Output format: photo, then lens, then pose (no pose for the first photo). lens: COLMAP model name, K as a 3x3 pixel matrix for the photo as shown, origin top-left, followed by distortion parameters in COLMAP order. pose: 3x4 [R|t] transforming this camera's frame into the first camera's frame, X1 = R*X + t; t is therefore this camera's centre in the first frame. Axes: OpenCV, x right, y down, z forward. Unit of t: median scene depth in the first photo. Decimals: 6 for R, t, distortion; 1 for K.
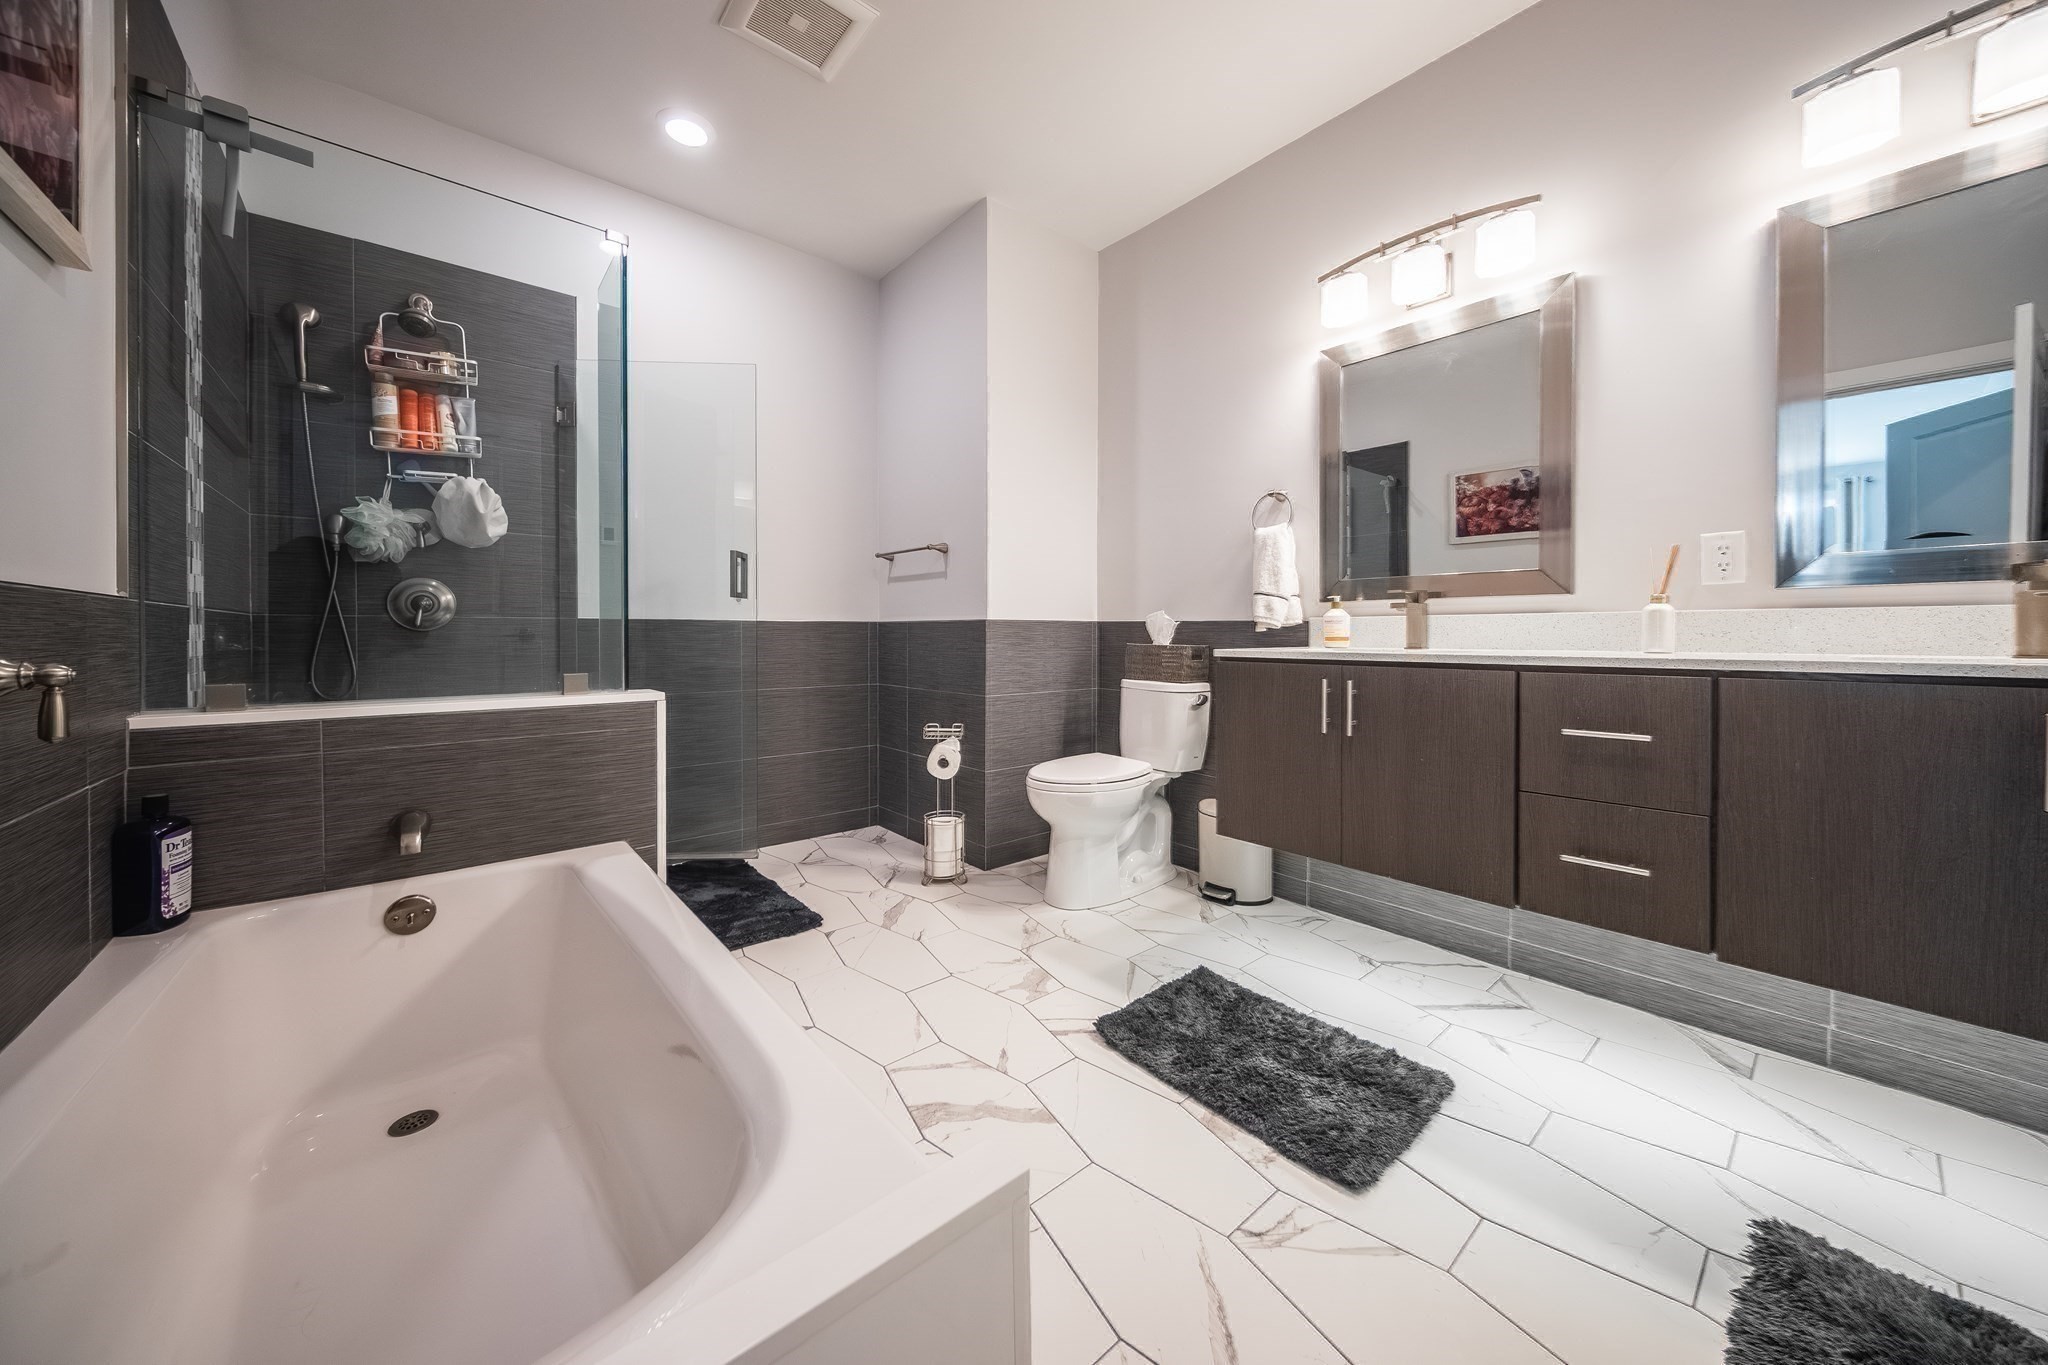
lens RADIAL K [[719.8, 0, 1017.3], [0, 719.8, 632.1], [0, 0, 1]] dist [-0.000807, -0.000175]
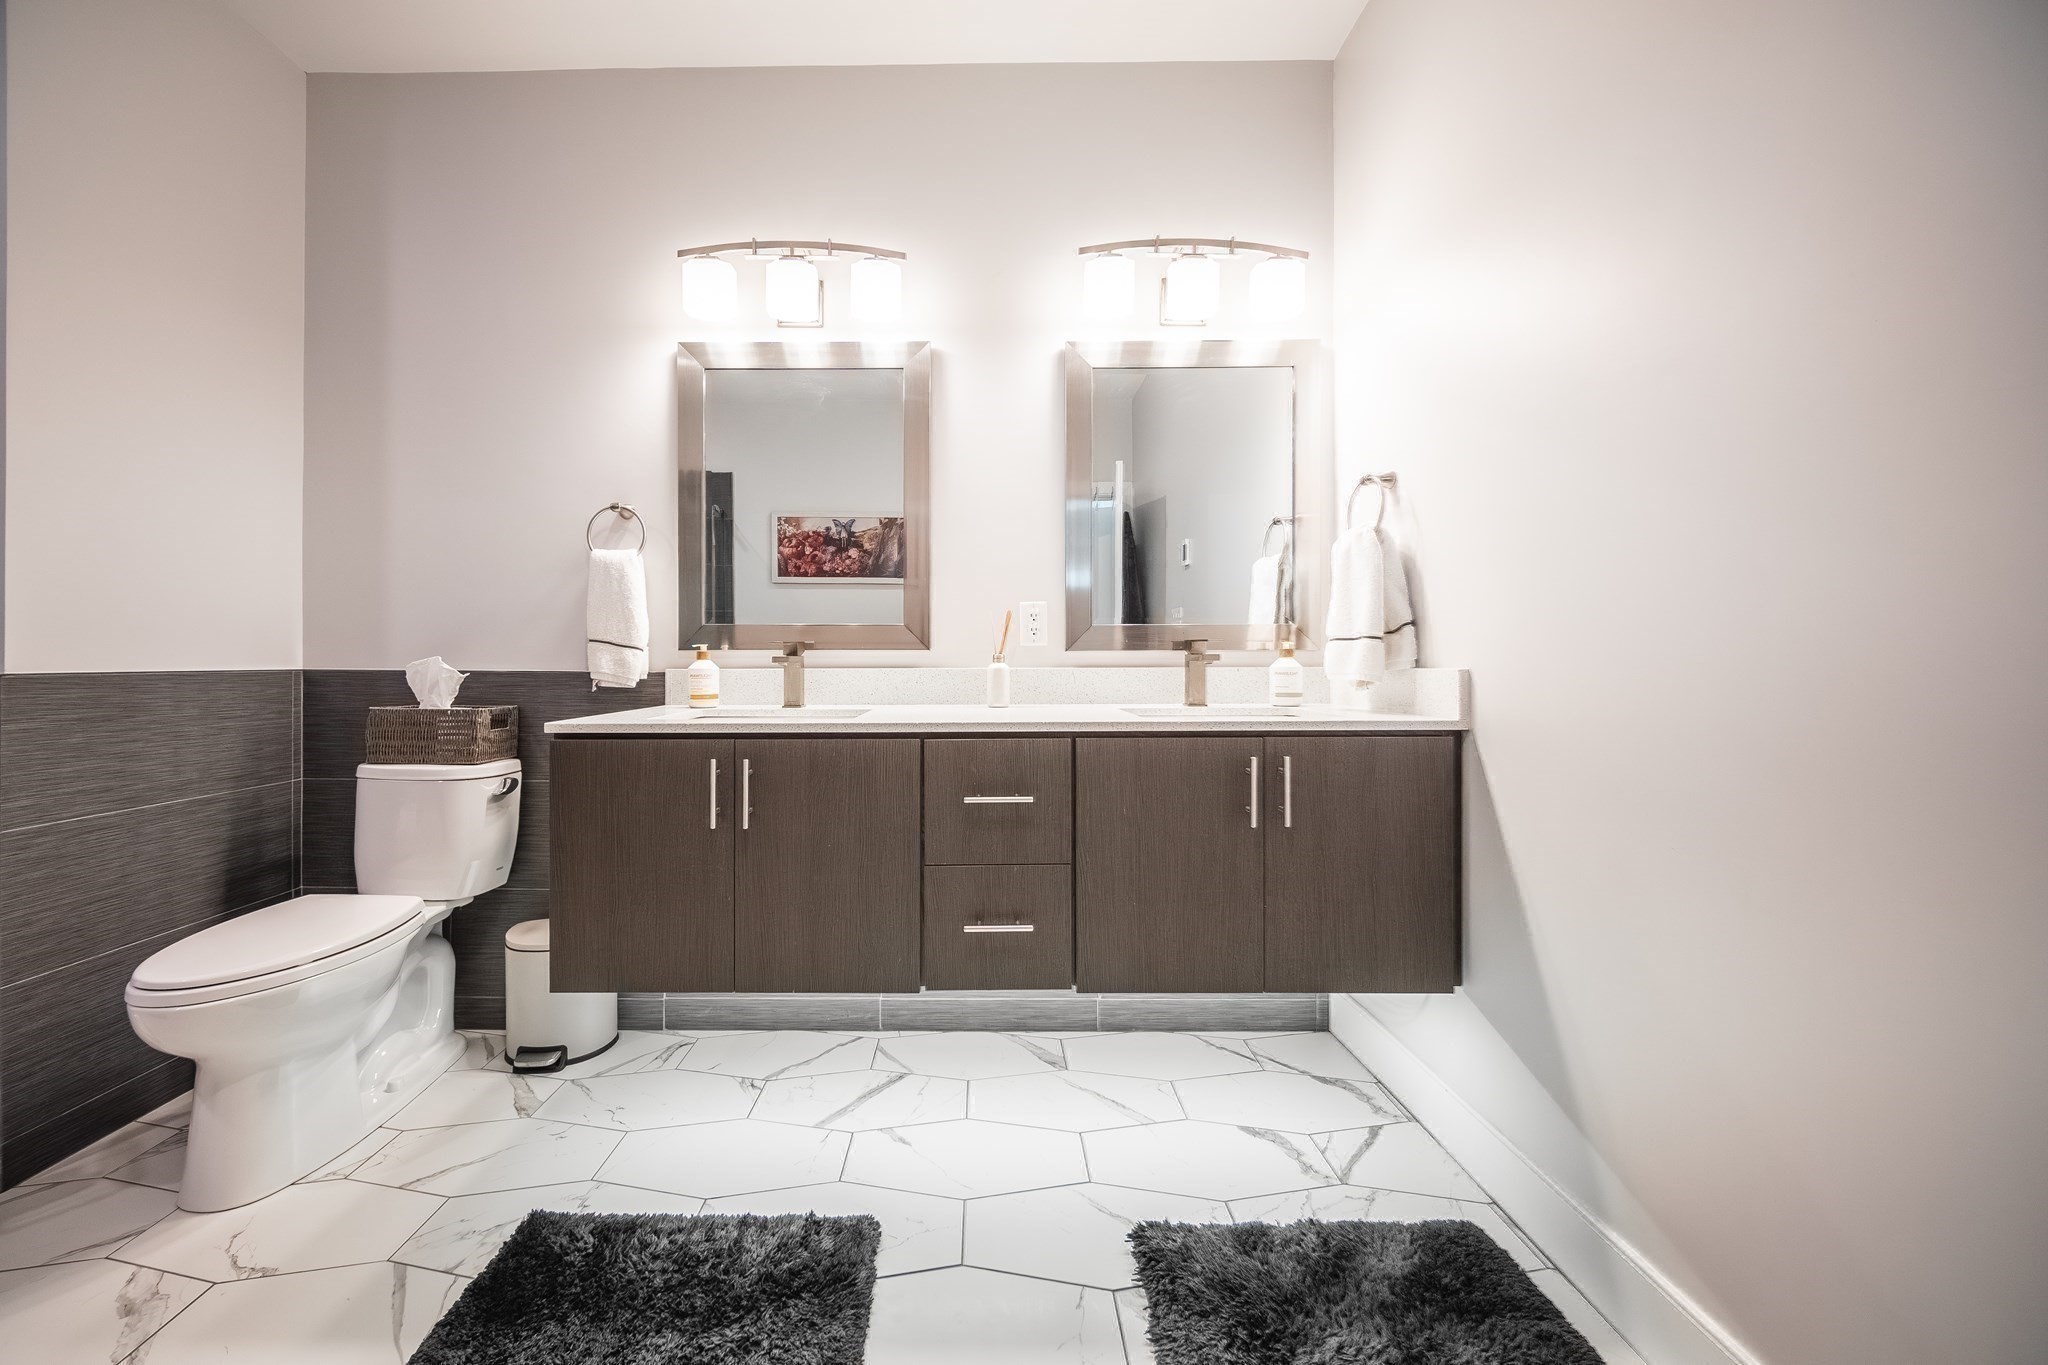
lens RADIAL K [[738.7, 0, 991.1], [0, 738.7, 657.4], [0, 0, 1]] dist [0.000142, -0.002131]
pose [[0.641202, -0.000492, 0.767372, 0.006320], [0.000883, 1.000000, -0.000096, -0.032488], [-0.767372, 0.000739, 0.641202, 0.193113]]
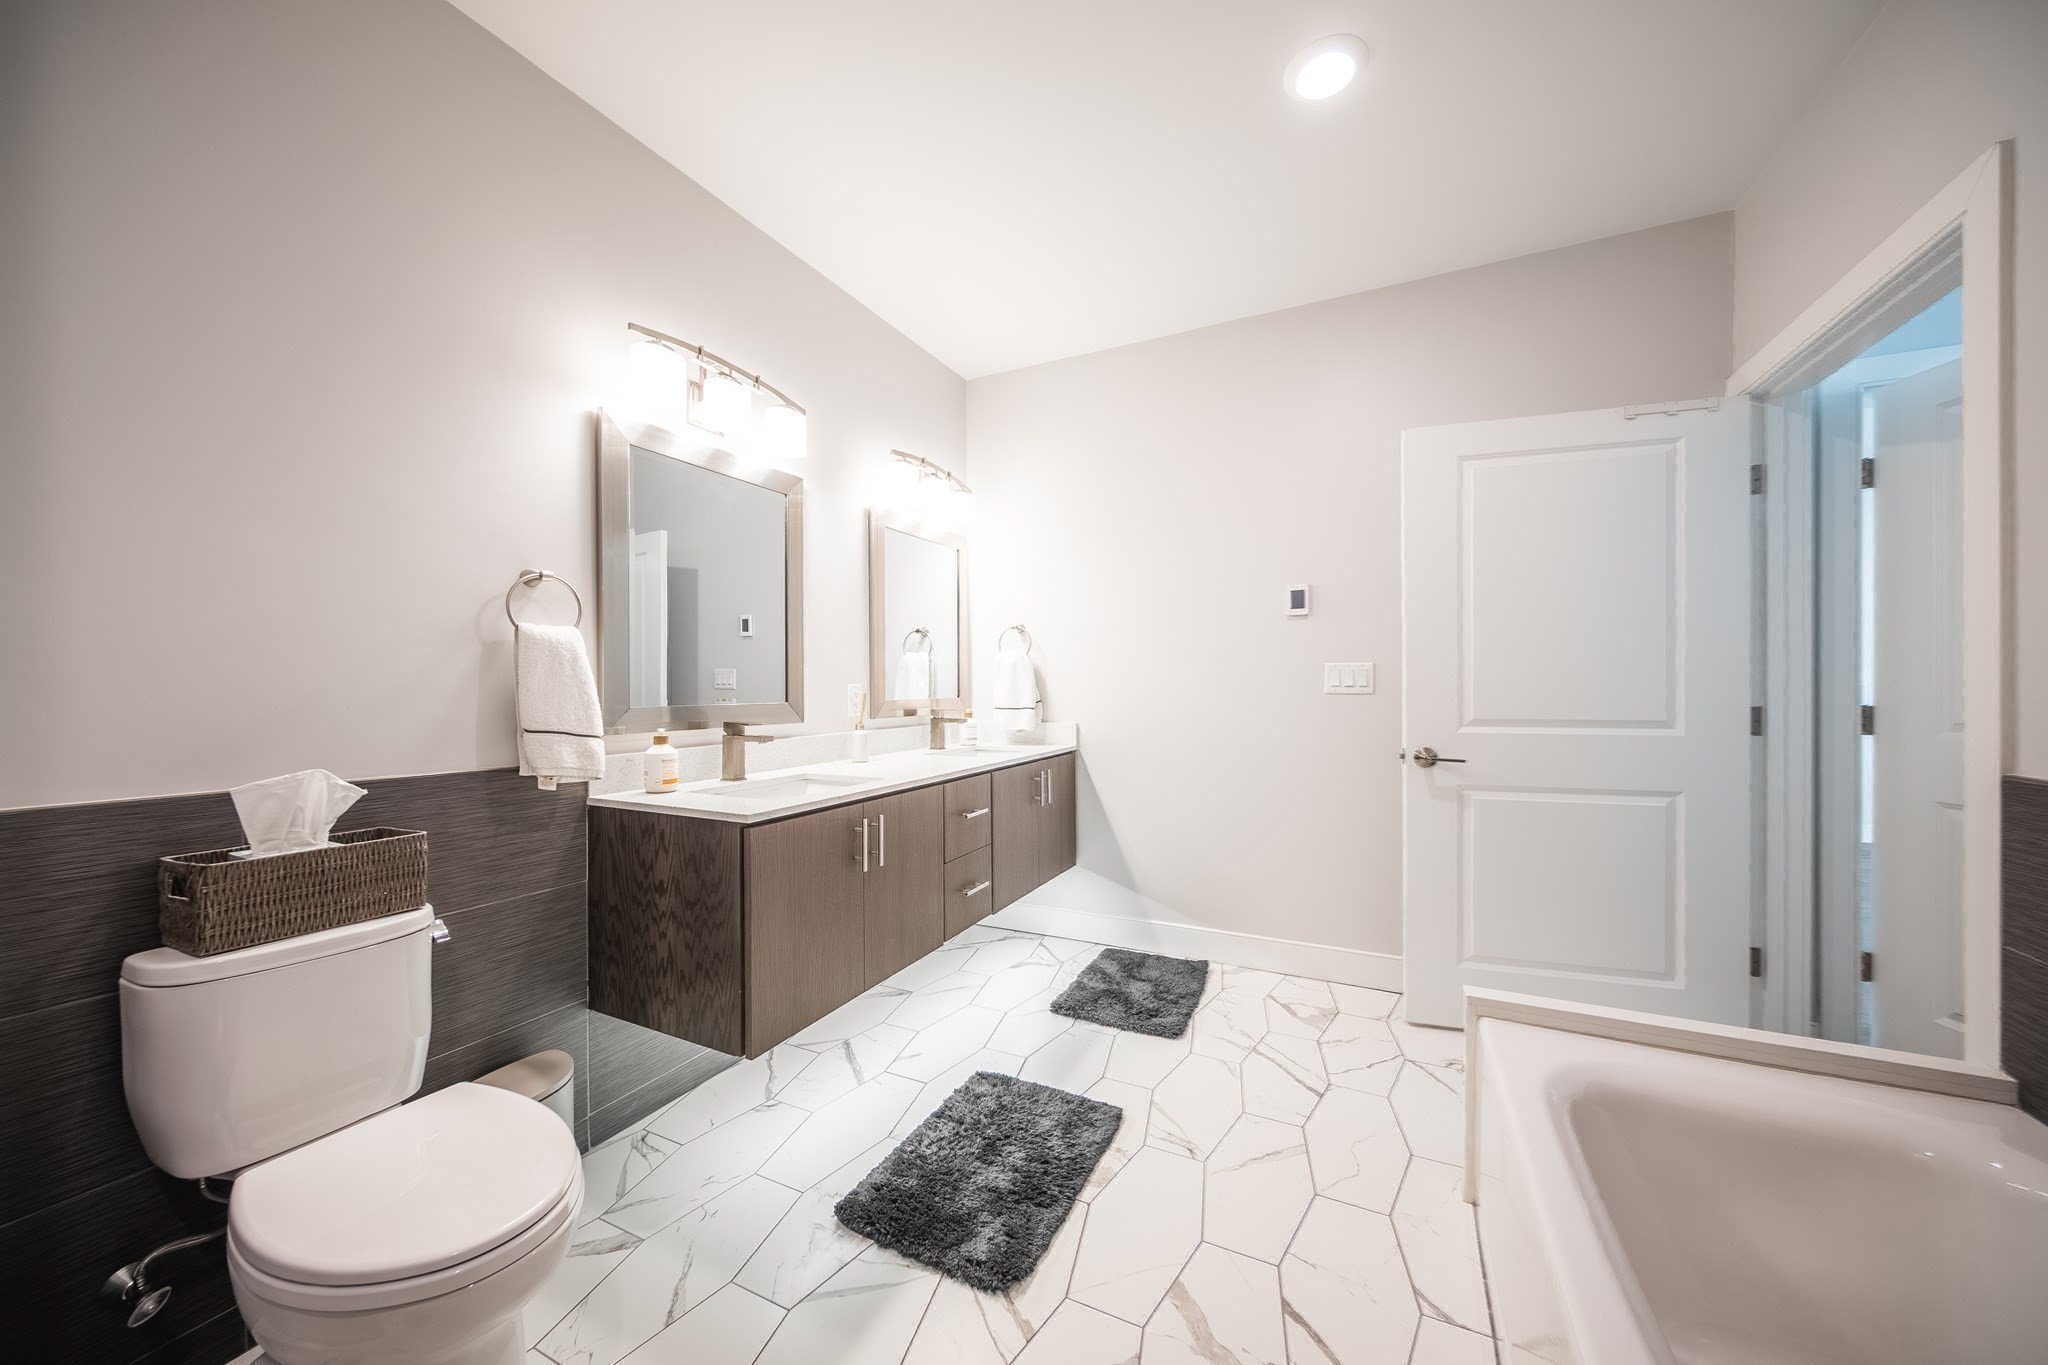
lens RADIAL K [[684.0, 0, 1024.8], [0, 684.0, 676.9], [0, 0, 1]] dist [0.000012, -0.000158]
pose [[-0.400899, 0.010948, 0.916057, -0.420293], [-0.001372, 0.999920, -0.012551, -0.093795], [-0.916121, -0.006288, -0.400852, 0.876148]]
